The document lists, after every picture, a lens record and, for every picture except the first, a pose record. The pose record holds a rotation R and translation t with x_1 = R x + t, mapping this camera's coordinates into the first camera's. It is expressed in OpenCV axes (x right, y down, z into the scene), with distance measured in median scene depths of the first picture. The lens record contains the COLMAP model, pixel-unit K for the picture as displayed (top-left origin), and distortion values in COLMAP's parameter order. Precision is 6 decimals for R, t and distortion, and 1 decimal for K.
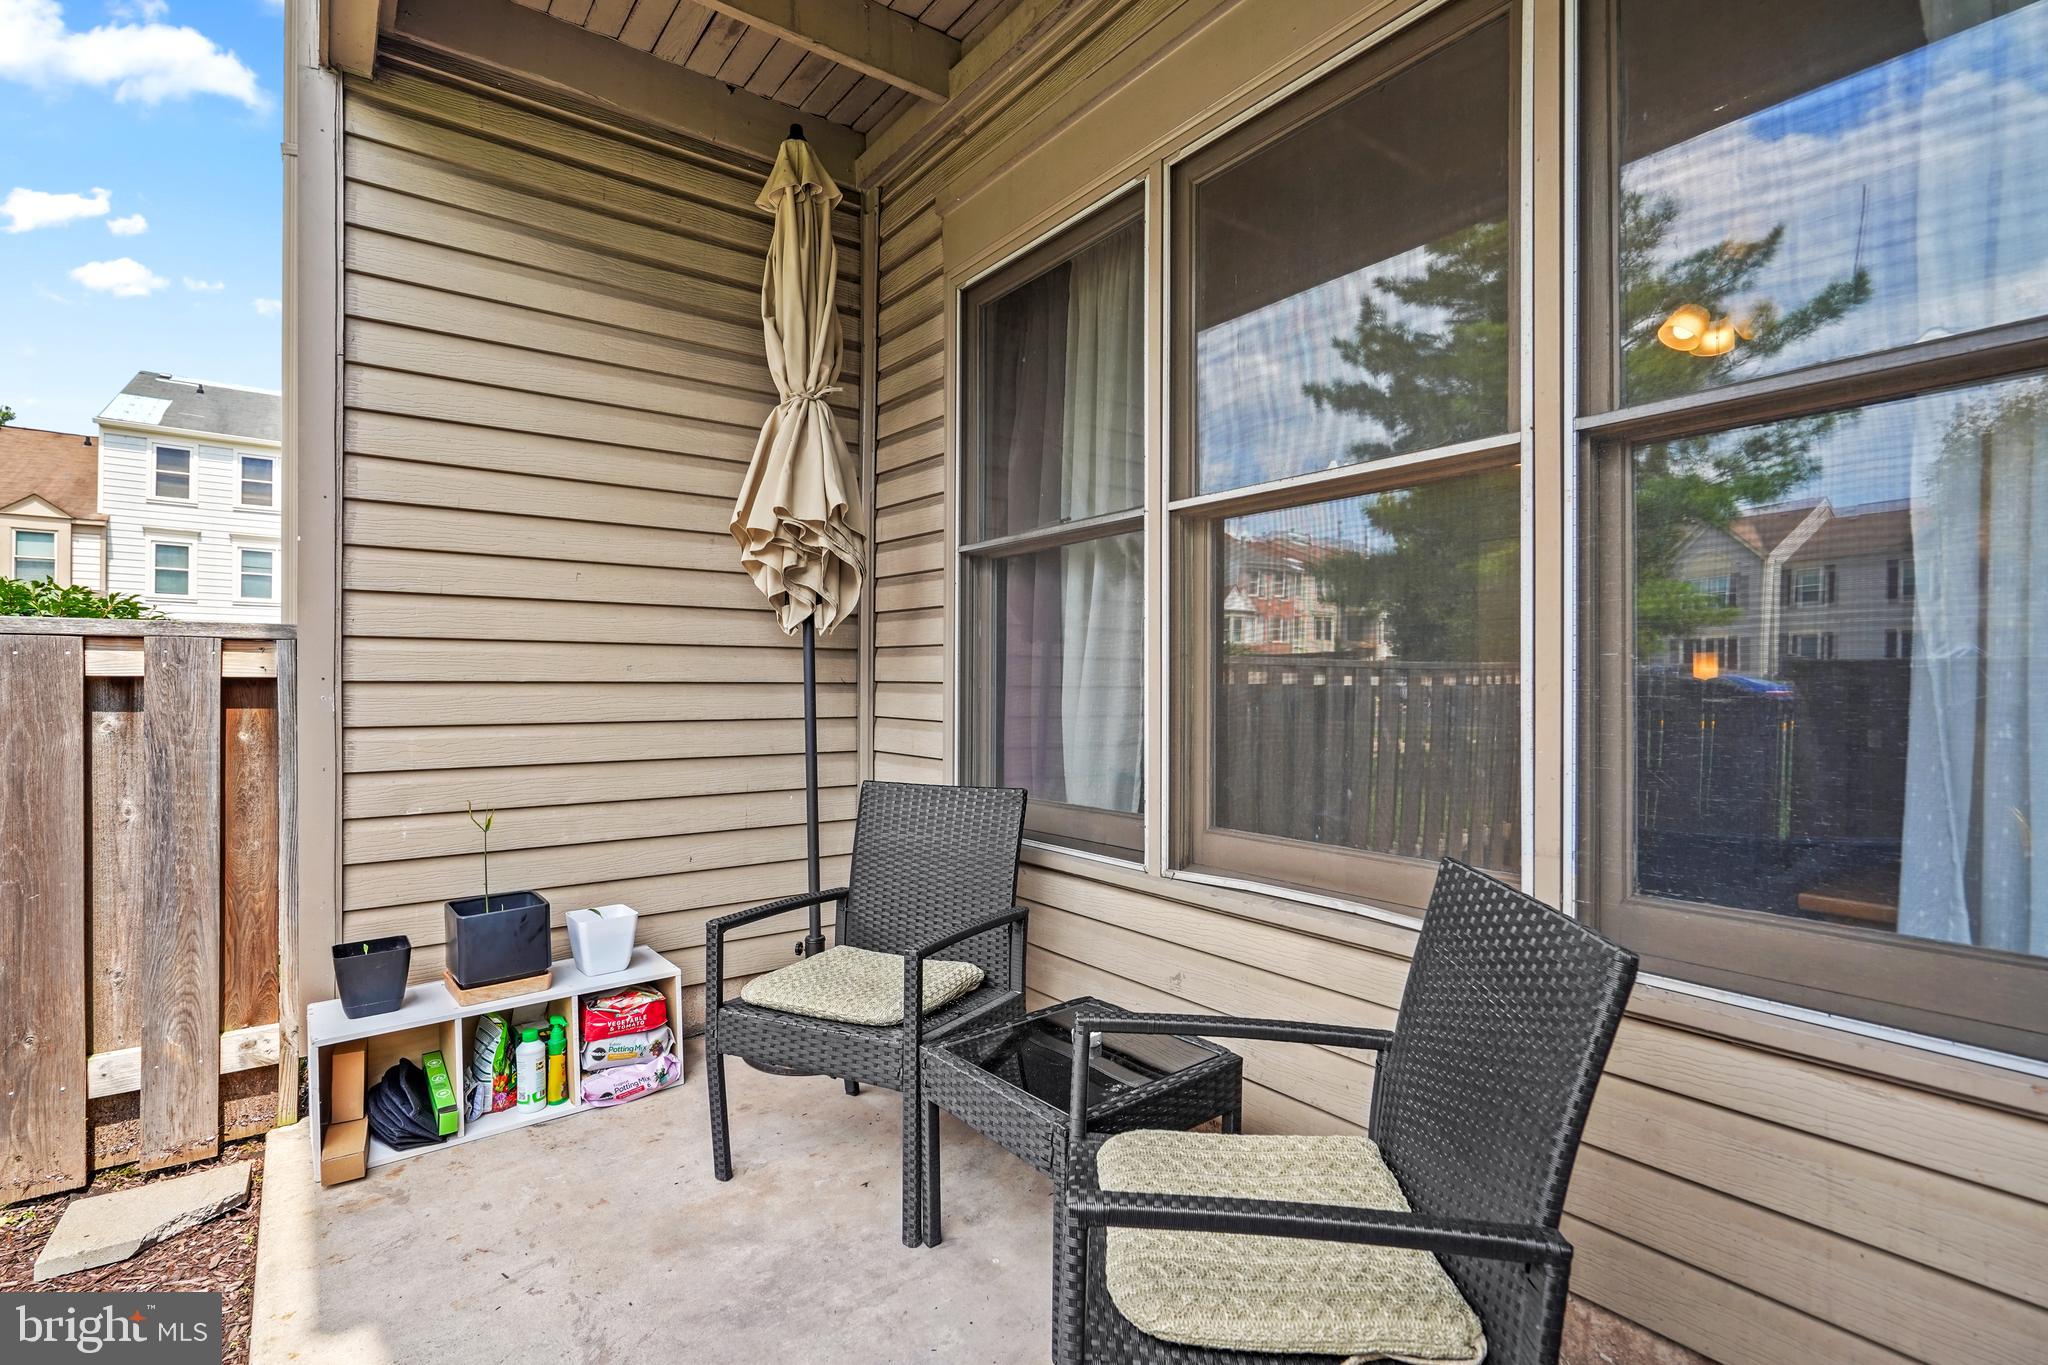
lens RADIAL K [[948.7, 0, 1031.2], [0, 948.7, 676.4], [0, 0, 1]] dist [-0.005550, -0.000525]
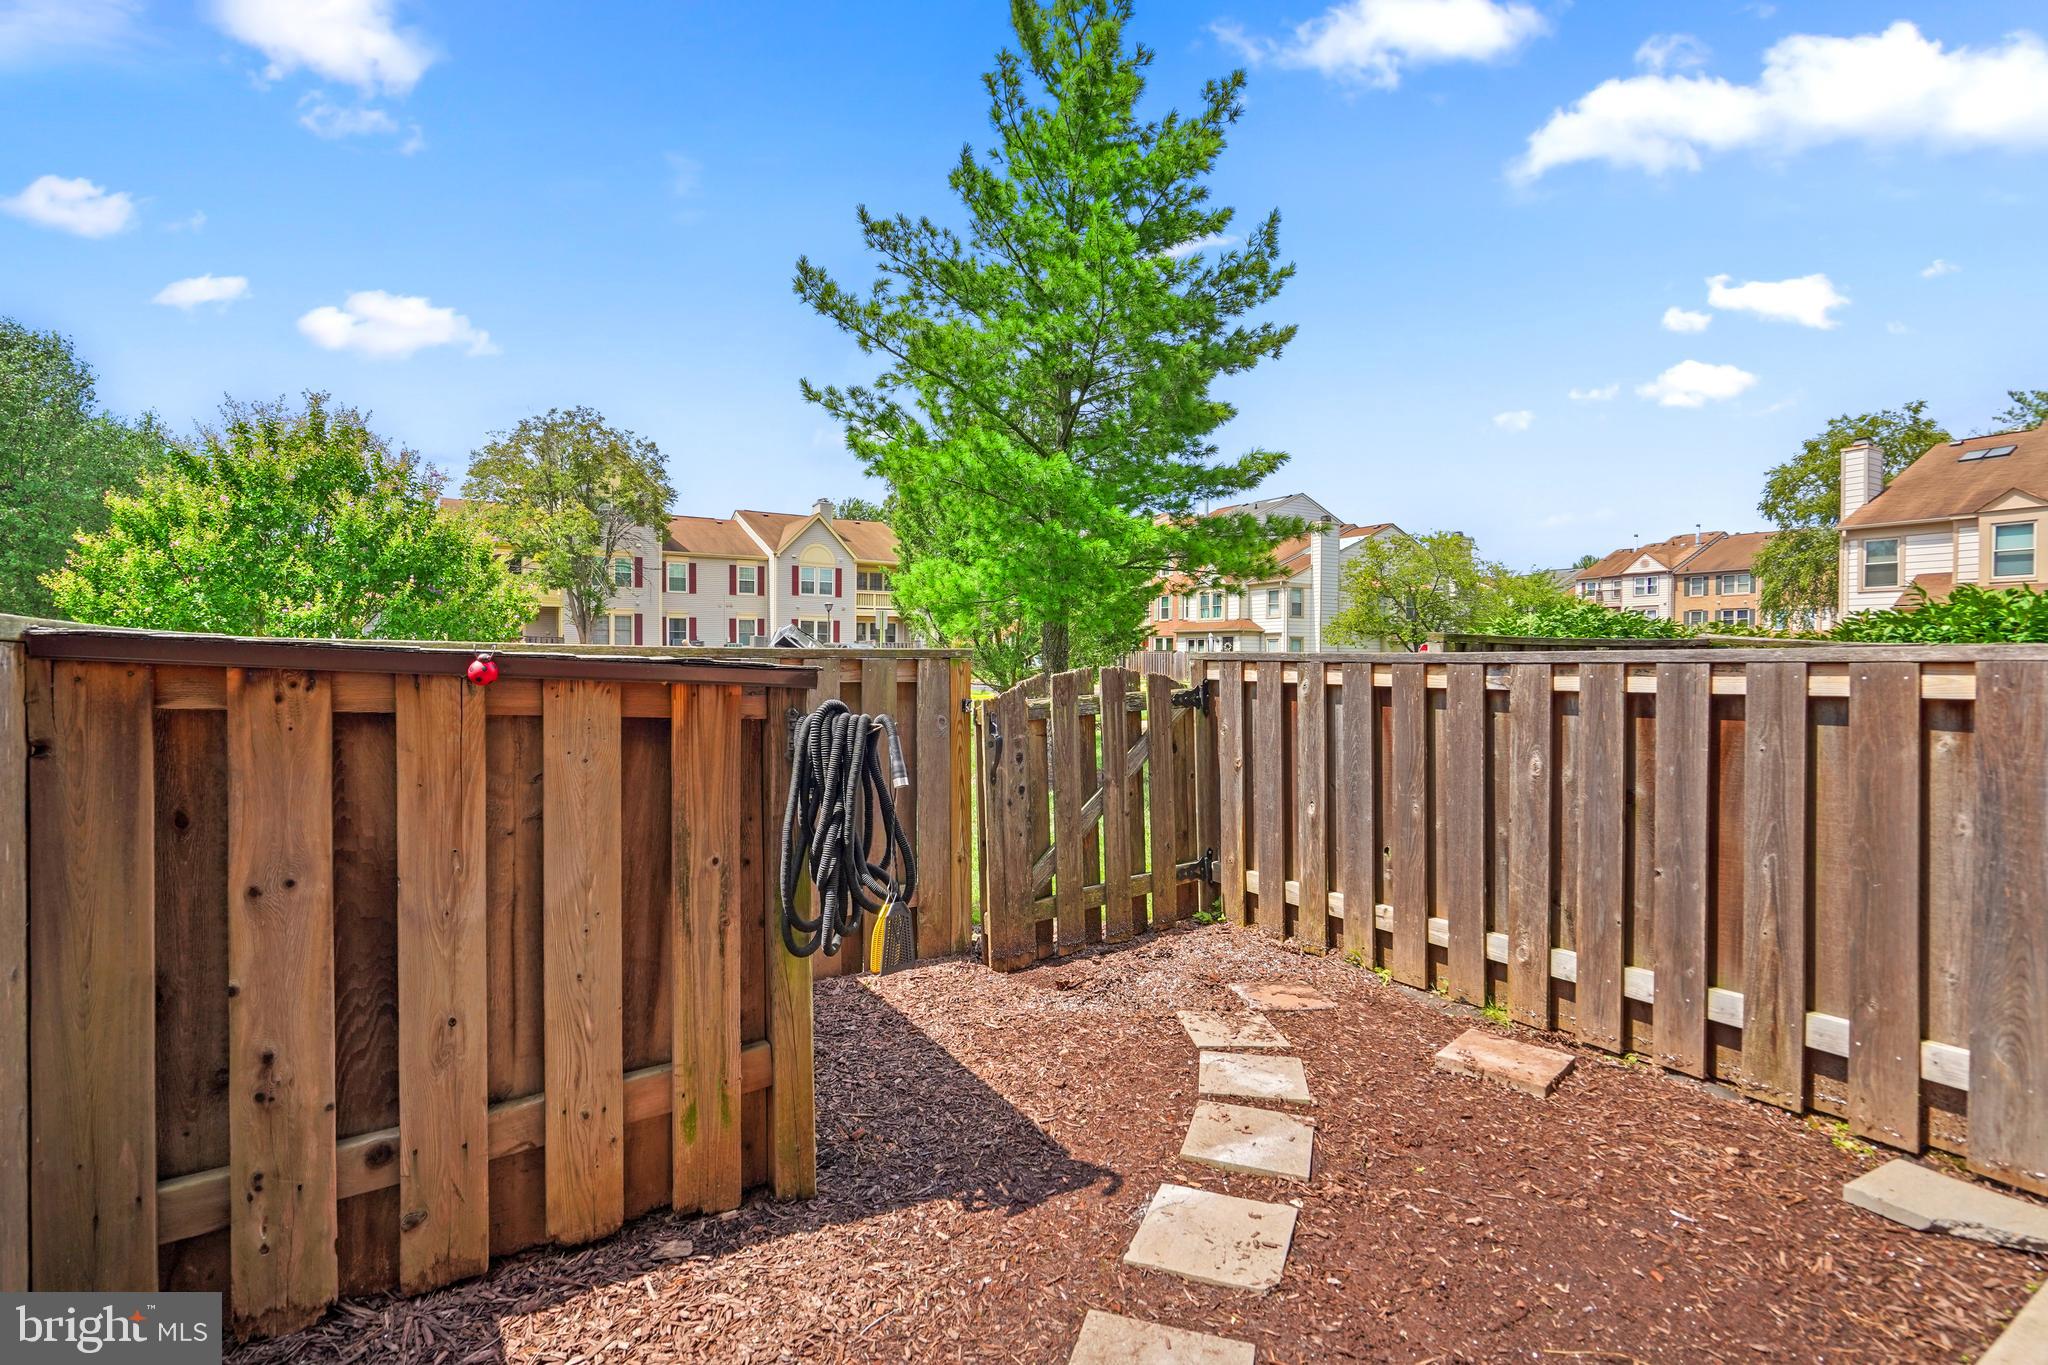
lens RADIAL K [[948.7, 0, 1023.0], [0, 948.7, 671.7], [0, 0, 1]] dist [-0.005550, -0.000525]
pose [[-0.110696, 0.005649, -0.993838, 0.216452], [0.002404, 0.999982, 0.005416, -0.039383], [0.993851, -0.001789, -0.110708, 0.065783]]
